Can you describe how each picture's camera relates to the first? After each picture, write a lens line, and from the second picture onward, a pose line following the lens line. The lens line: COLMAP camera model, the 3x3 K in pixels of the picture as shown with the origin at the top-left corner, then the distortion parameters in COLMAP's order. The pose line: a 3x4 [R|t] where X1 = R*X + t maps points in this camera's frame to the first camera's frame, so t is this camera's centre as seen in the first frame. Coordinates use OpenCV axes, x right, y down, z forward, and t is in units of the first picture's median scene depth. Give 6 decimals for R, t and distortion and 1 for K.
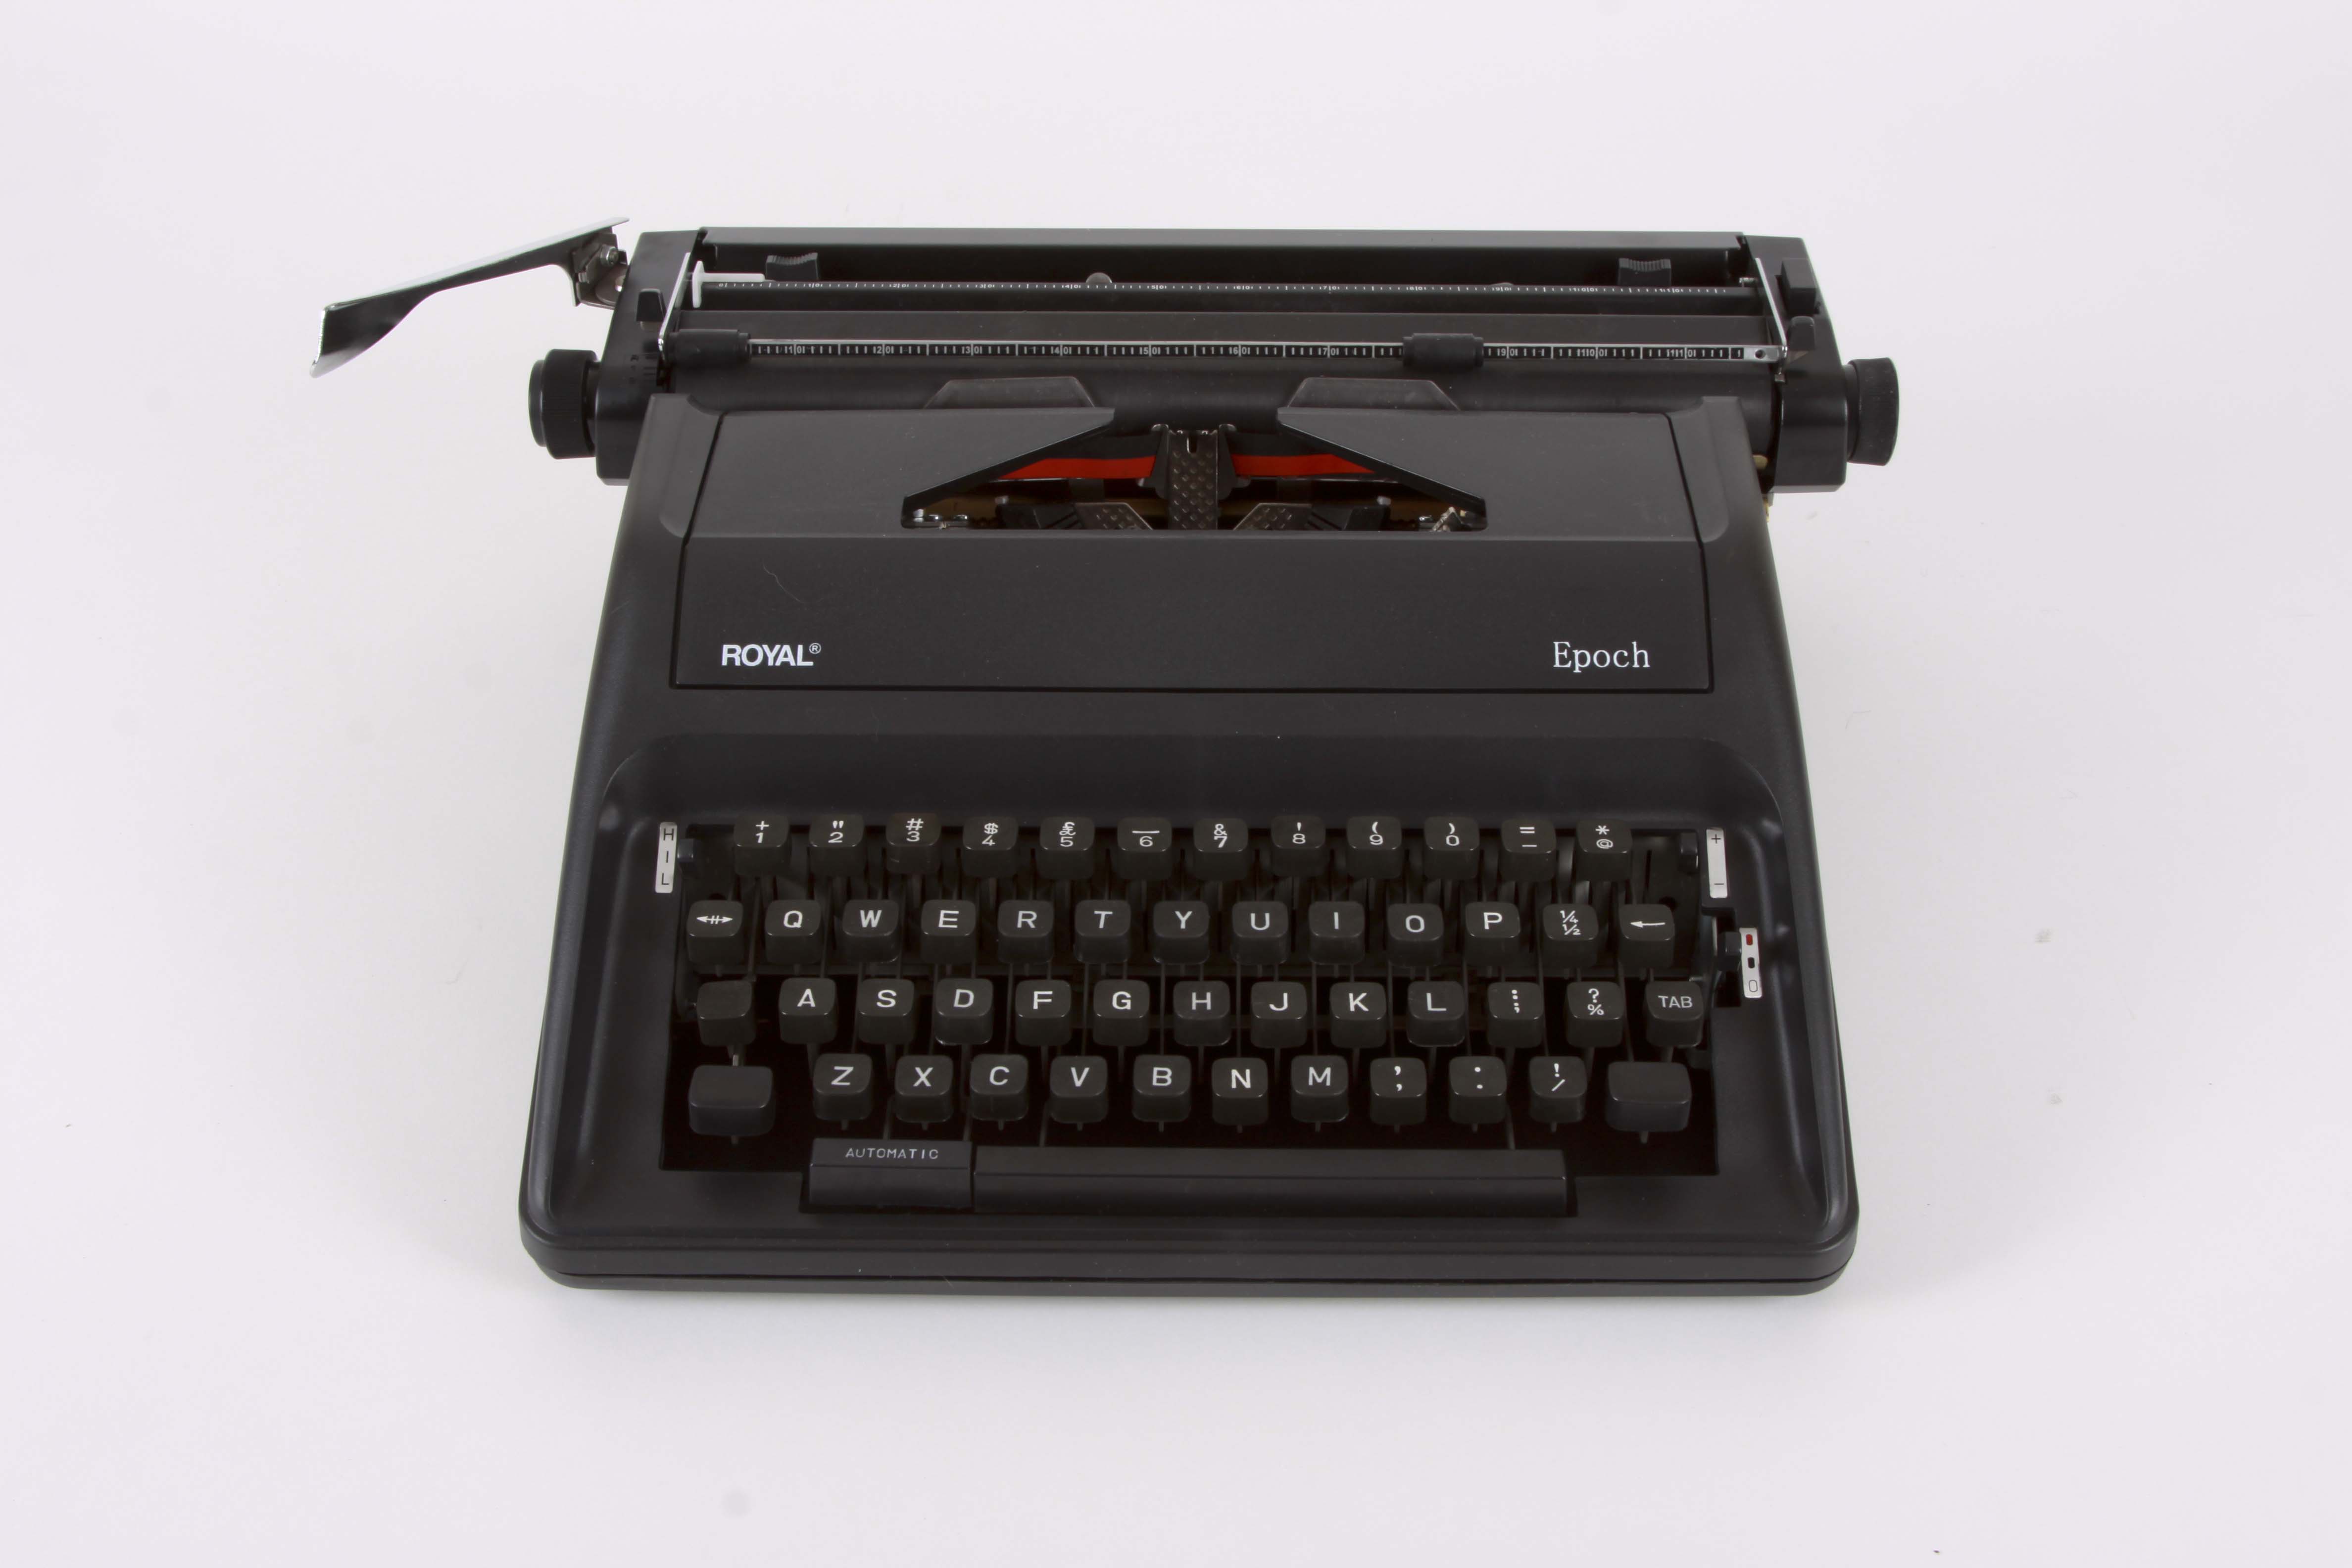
lens RADIAL K [[3037.2, 0, 1205.8], [0, 3037.2, 788.3], [0, 0, 1]] dist [-0.084948, 0.000000]
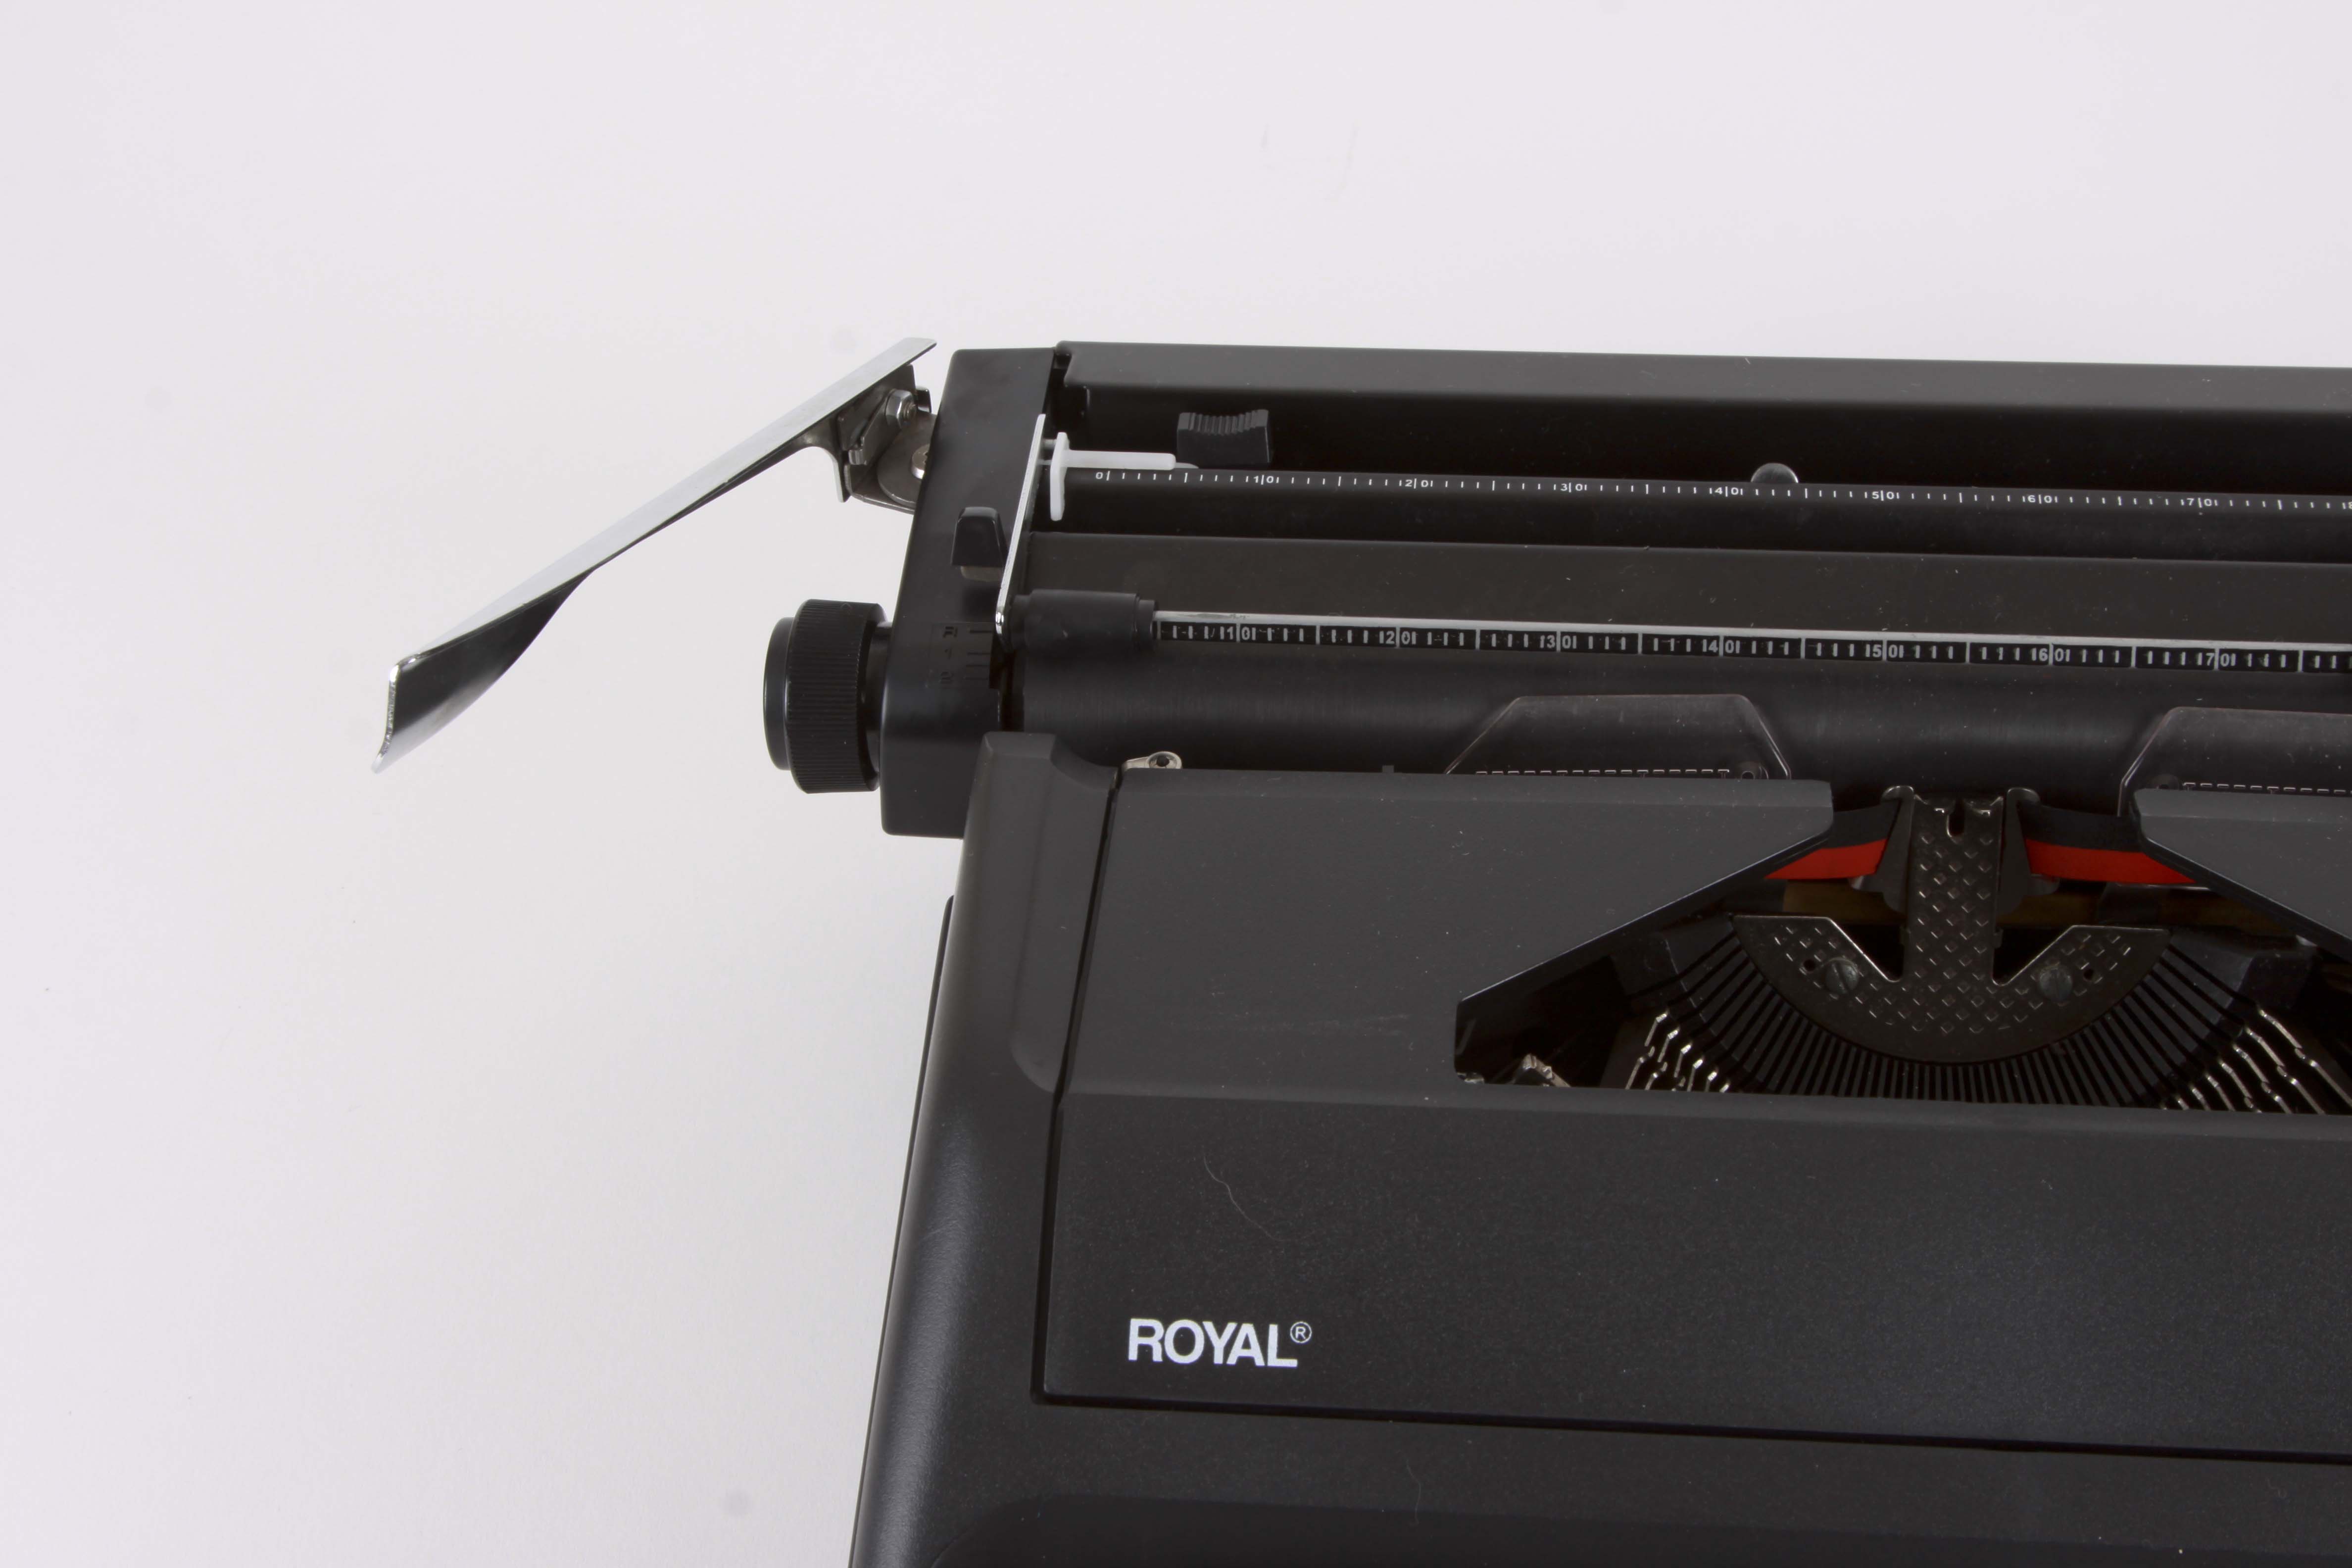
lens RADIAL K [[3686.1, 0, 1180.6], [0, 3686.1, 760.0], [0, 0, 1]] dist [-0.014241, 0.000000]
pose [[0.995279, 0.025059, -0.093770, -0.091470], [-0.014410, 0.993541, 0.112559, -0.220253], [0.095985, -0.110677, 0.989211, 0.363333]]
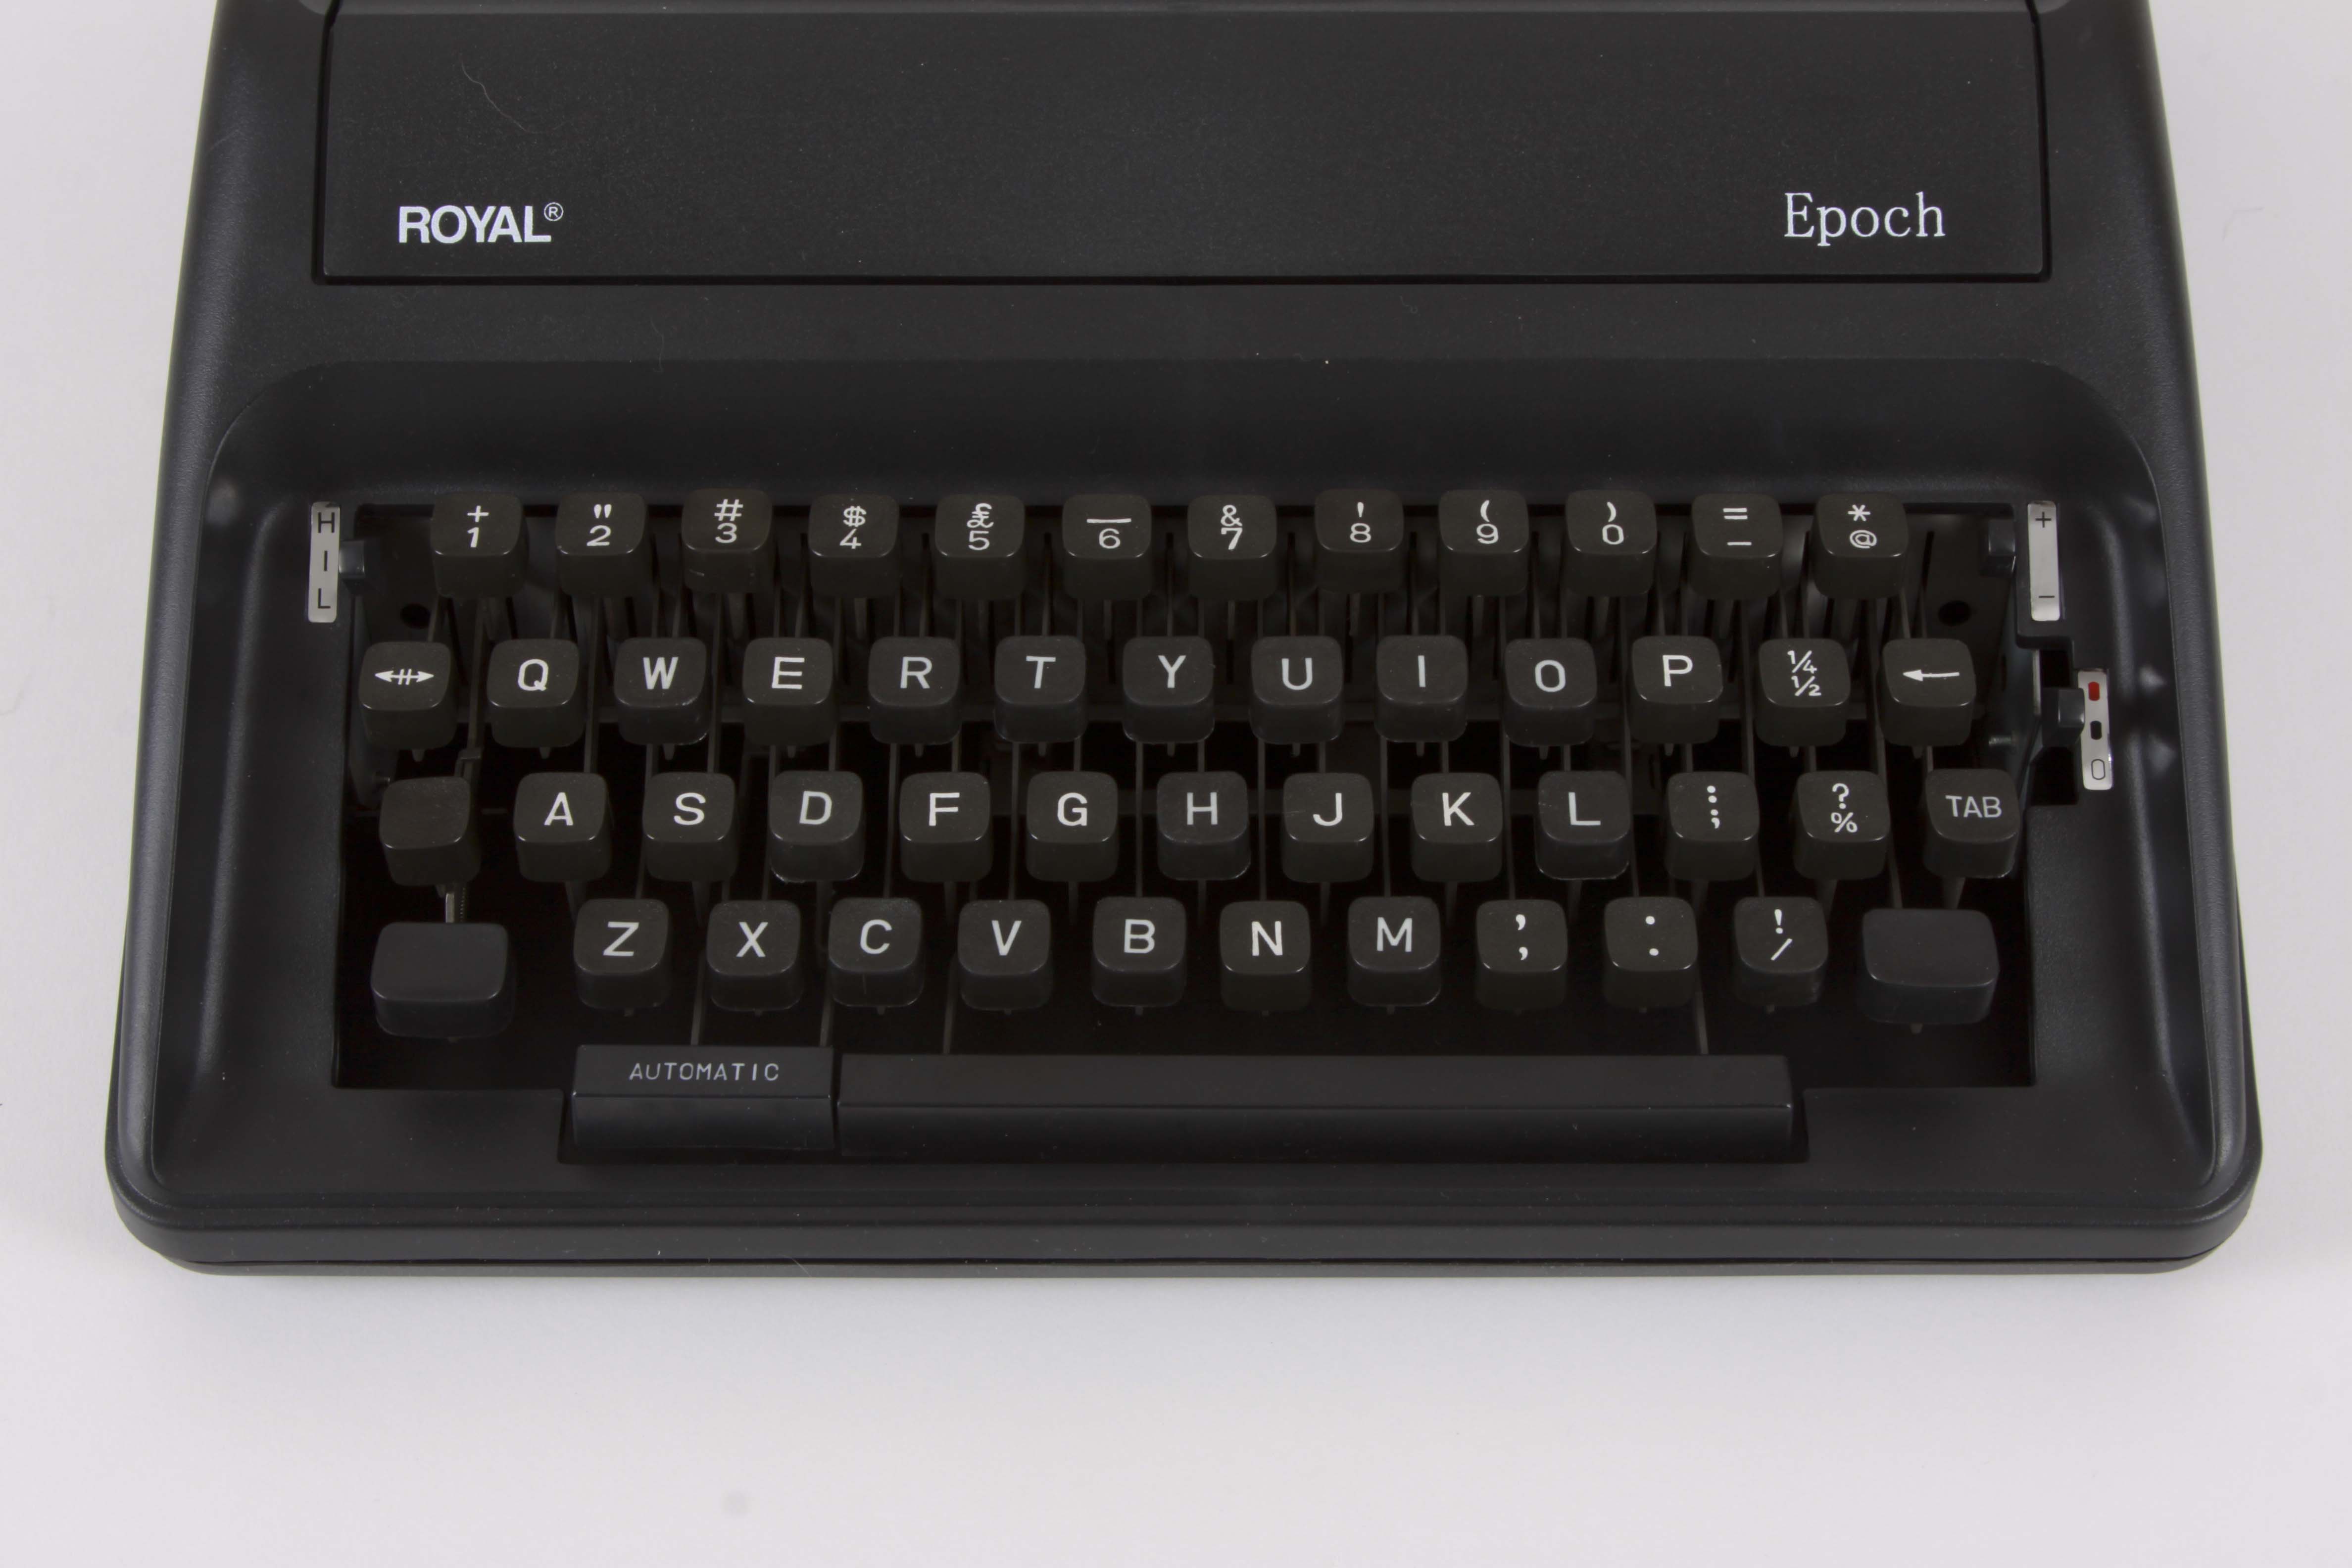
lens RADIAL K [[3686.1, 0, 1200.7], [0, 3686.1, 803.3], [0, 0, 1]] dist [-0.014241, 0.000000]
pose [[0.999981, -0.006198, 0.000566, -0.002072], [0.005899, 0.972900, 0.231151, -0.099993], [-0.001984, -0.231144, 0.972918, 0.264207]]
